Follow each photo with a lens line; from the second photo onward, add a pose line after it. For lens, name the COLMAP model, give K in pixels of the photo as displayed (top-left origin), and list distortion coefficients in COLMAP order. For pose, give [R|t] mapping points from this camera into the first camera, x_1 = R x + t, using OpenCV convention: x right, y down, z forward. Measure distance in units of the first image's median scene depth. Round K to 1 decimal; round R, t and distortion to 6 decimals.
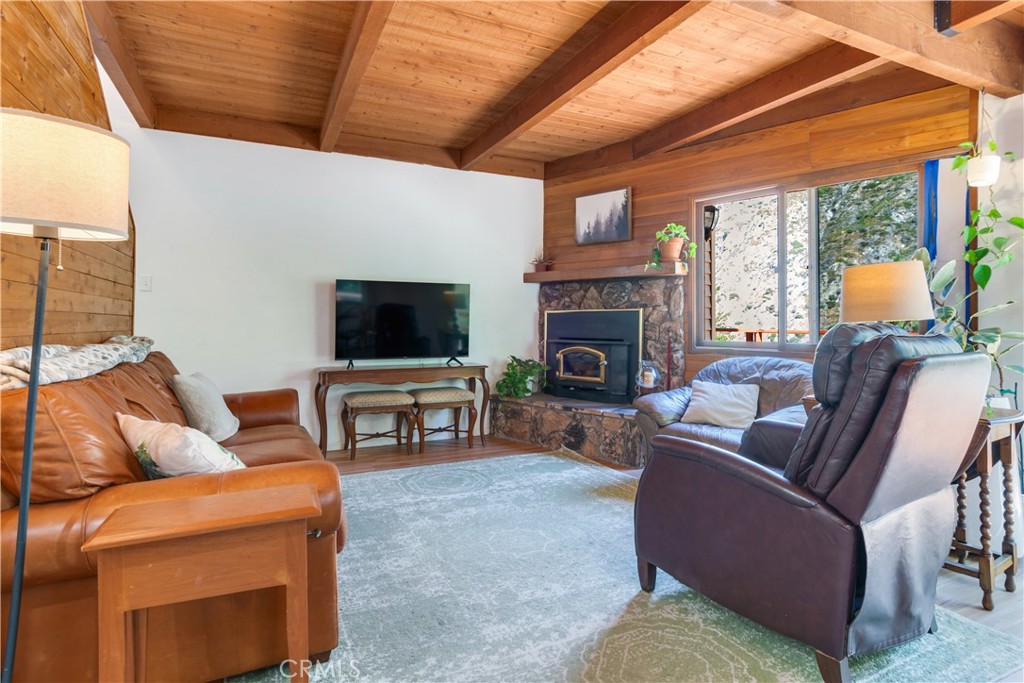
lens RADIAL K [[540.7, 0, 531.7], [0, 540.7, 323.9], [0, 0, 1]] dist [0.000966, 0.000179]
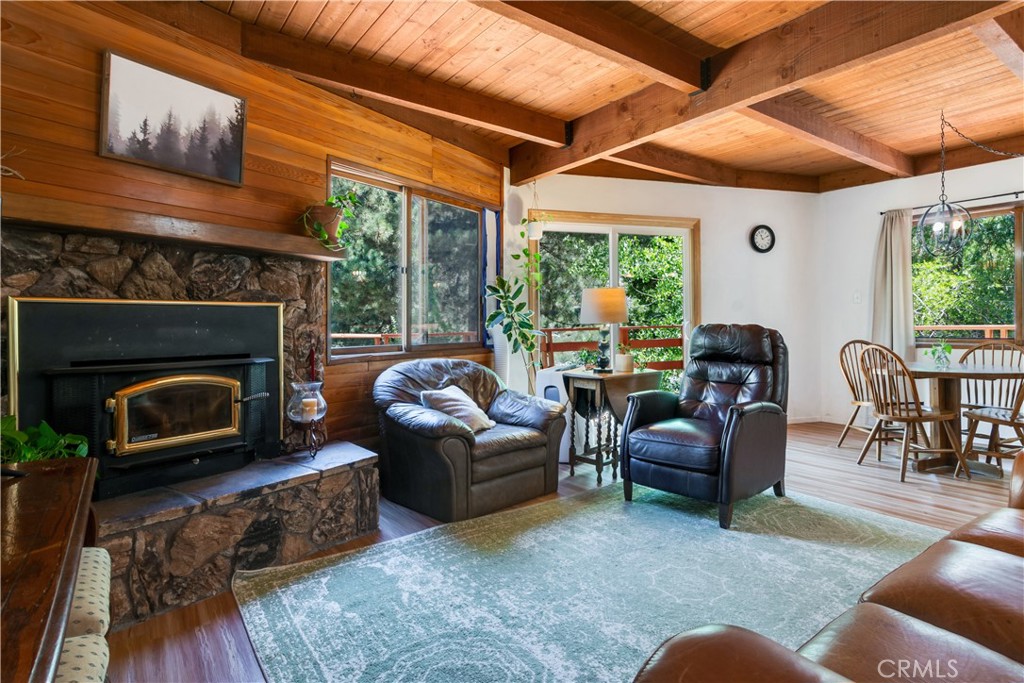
lens RADIAL K [[540.7, 0, 531.7], [0, 540.7, 323.9], [0, 0, 1]] dist [0.000966, 0.000179]
pose [[-0.181432, -0.002819, 0.983400, -0.473314], [0.003839, 0.999986, 0.003575, -0.005149], [-0.983396, 0.004424, -0.181418, 0.809558]]
